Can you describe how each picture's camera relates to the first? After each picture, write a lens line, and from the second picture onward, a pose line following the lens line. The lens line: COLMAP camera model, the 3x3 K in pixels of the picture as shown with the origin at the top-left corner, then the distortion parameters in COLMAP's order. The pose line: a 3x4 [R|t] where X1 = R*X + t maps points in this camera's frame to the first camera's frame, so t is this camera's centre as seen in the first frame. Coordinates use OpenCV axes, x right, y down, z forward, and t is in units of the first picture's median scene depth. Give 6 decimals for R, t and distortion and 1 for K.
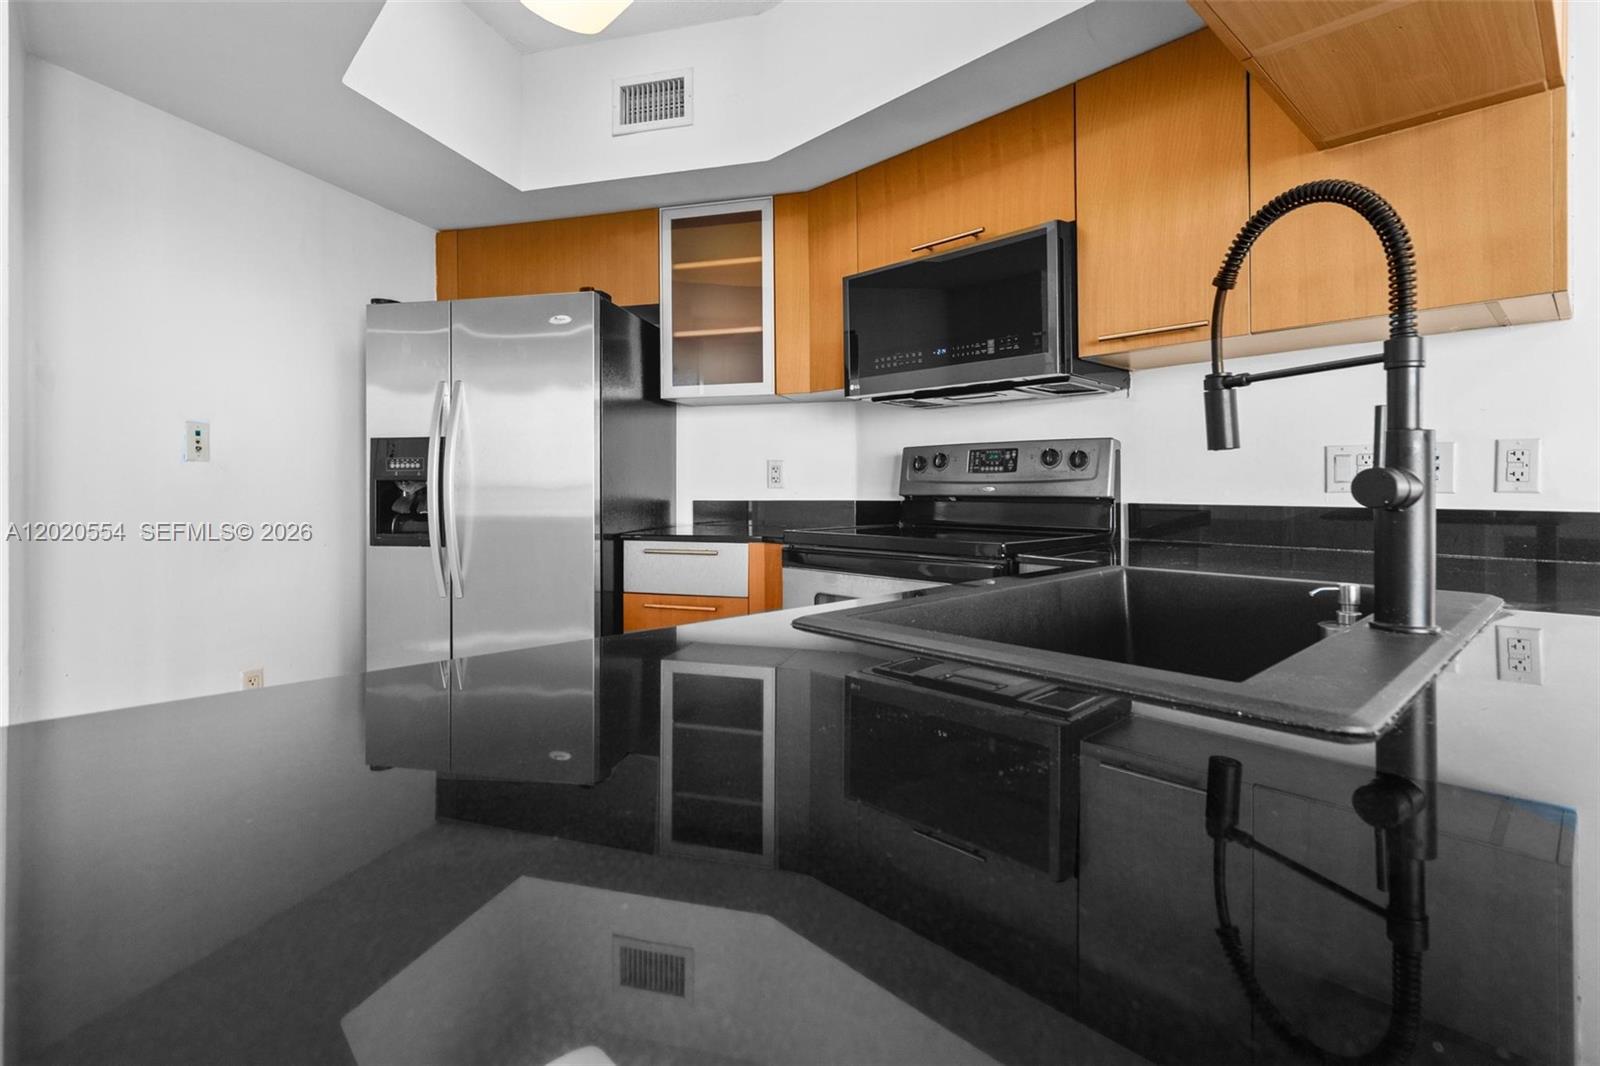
lens RADIAL K [[752.2, 0, 799.2], [0, 752.2, 484.6], [0, 0, 1]] dist [-0.001121, -0.000035]
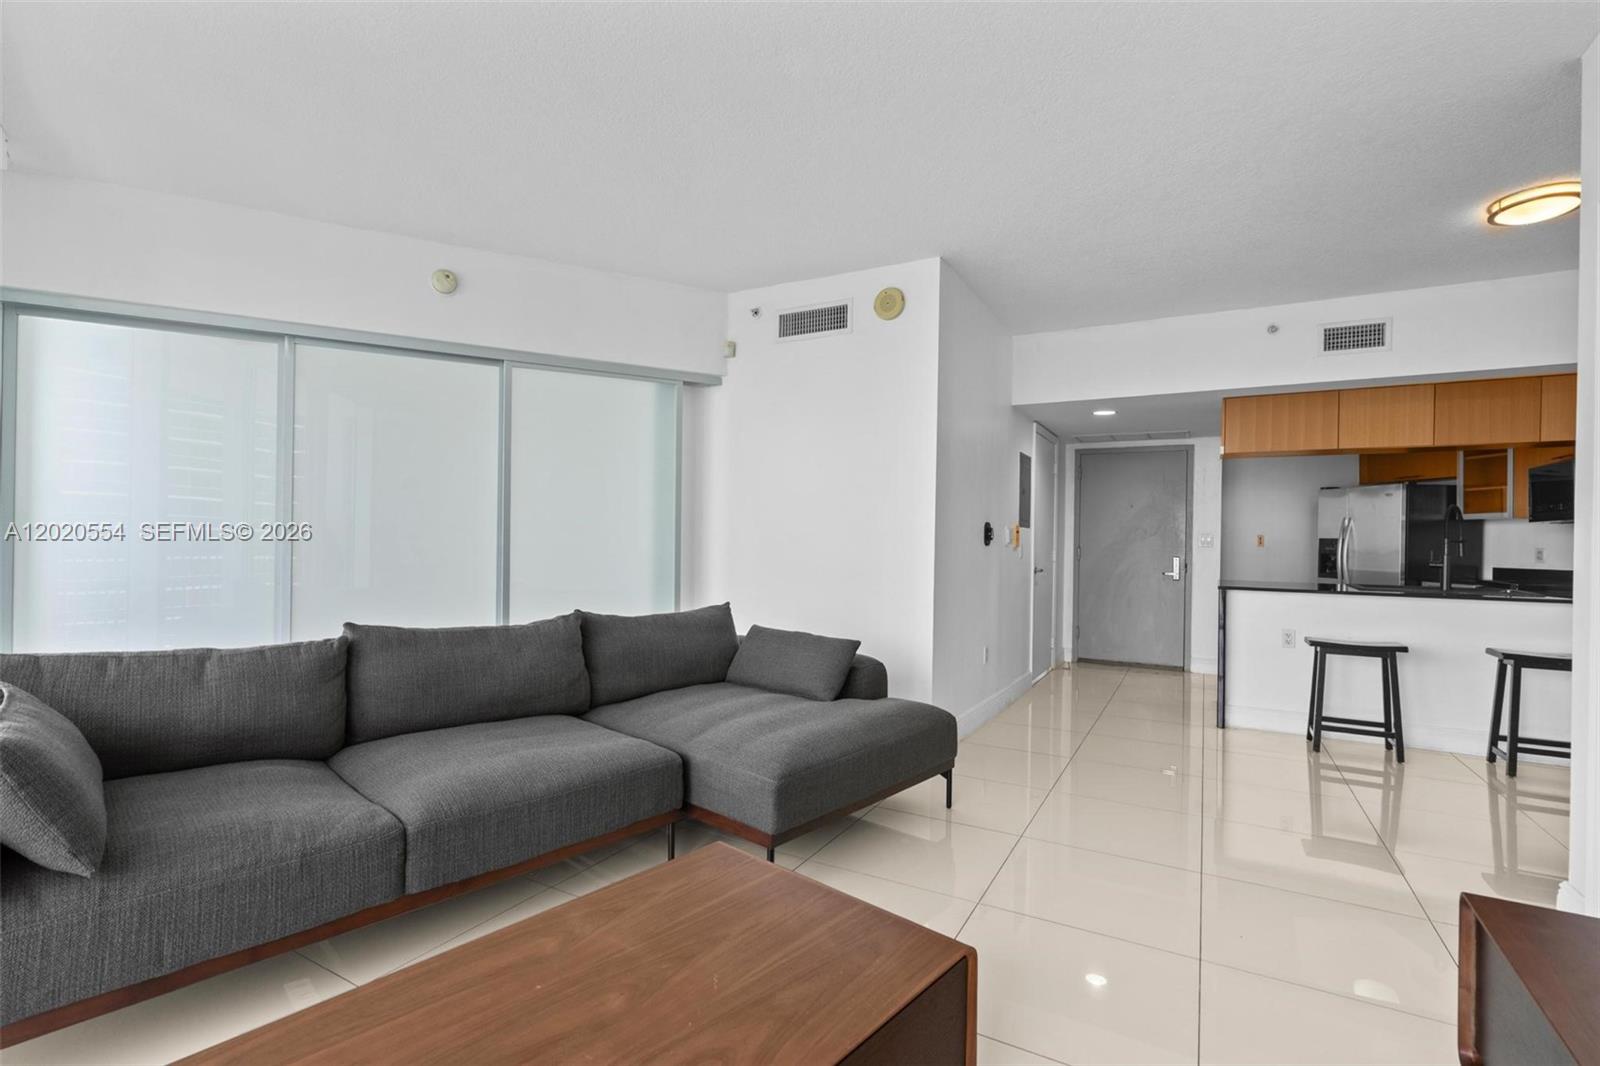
lens RADIAL K [[735.7, 0, 800.0], [0, 735.7, 533.0], [0, 0, 1]] dist [0.000505, 0.000178]
pose [[0.298002, 0.001624, -0.954564, 1.389196], [-0.012068, 0.999925, -0.002066, -0.051025], [0.954489, 0.012136, 0.298000, -1.564519]]
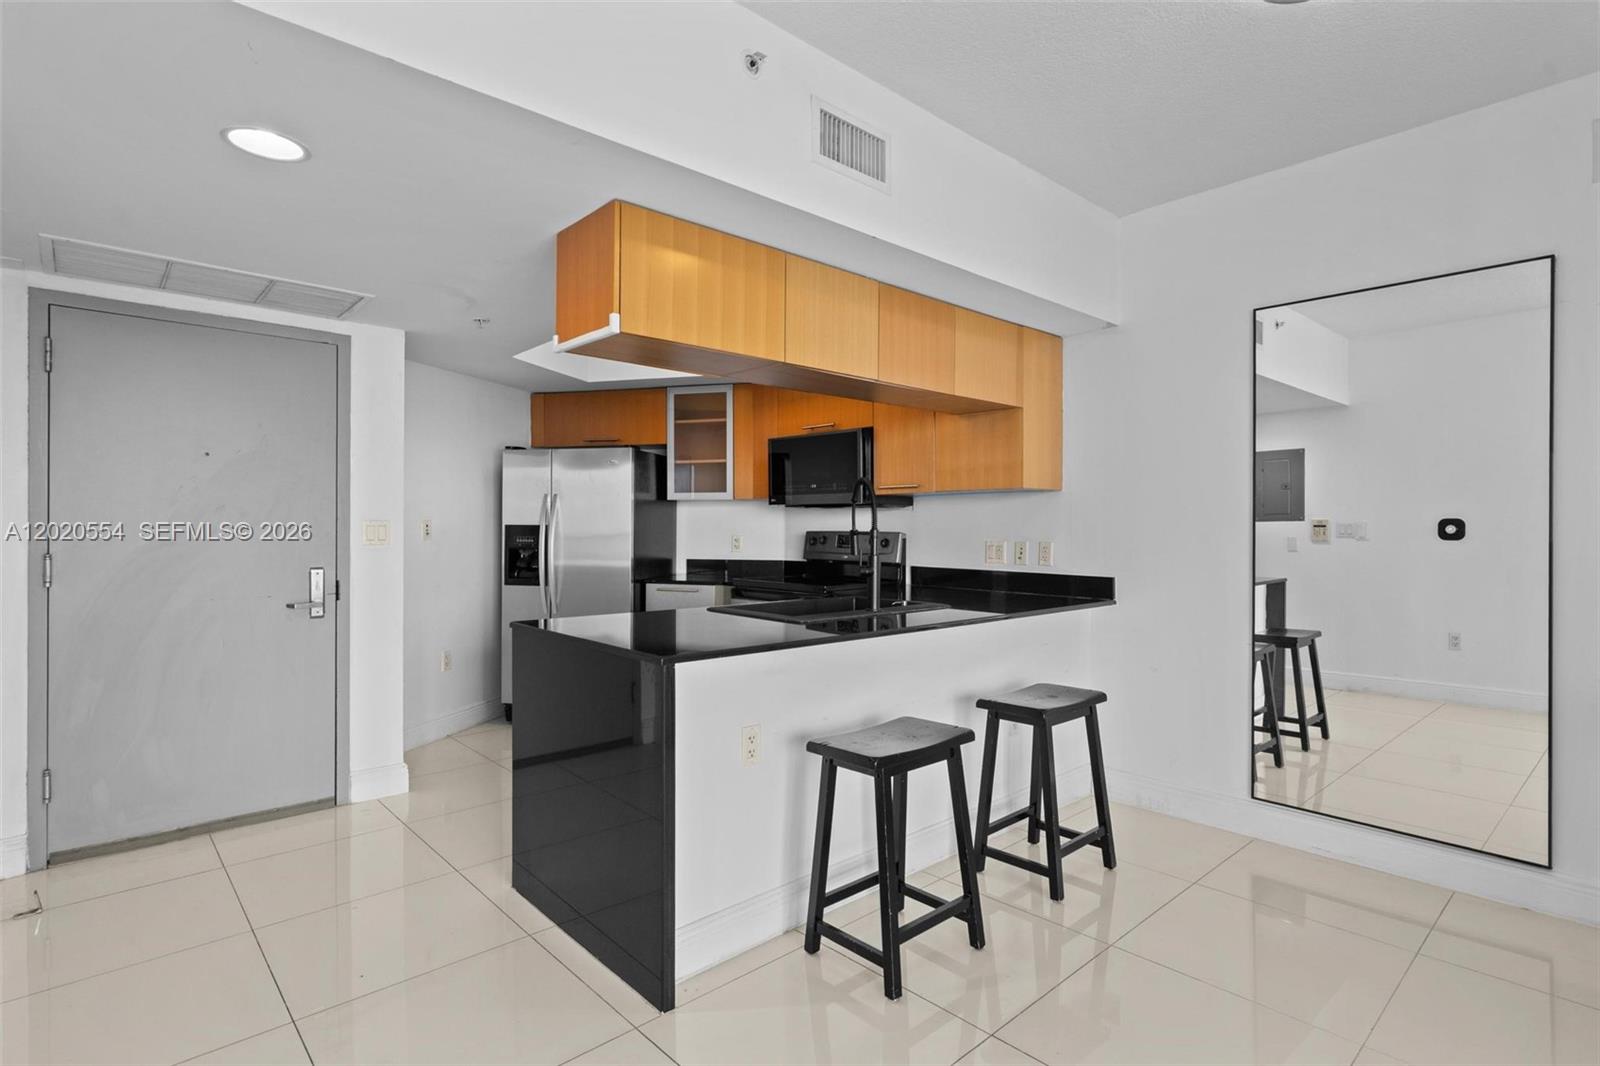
lens RADIAL K [[787.6, 0, 800.0], [0, 787.6, 533.0], [0, 0, 1]] dist [0.002895, 0.000334]
pose [[0.999846, 0.007912, -0.015682, 0.155341], [-0.007766, 0.999926, 0.009323, -0.063044], [0.015755, -0.009200, 0.999834, -0.834192]]
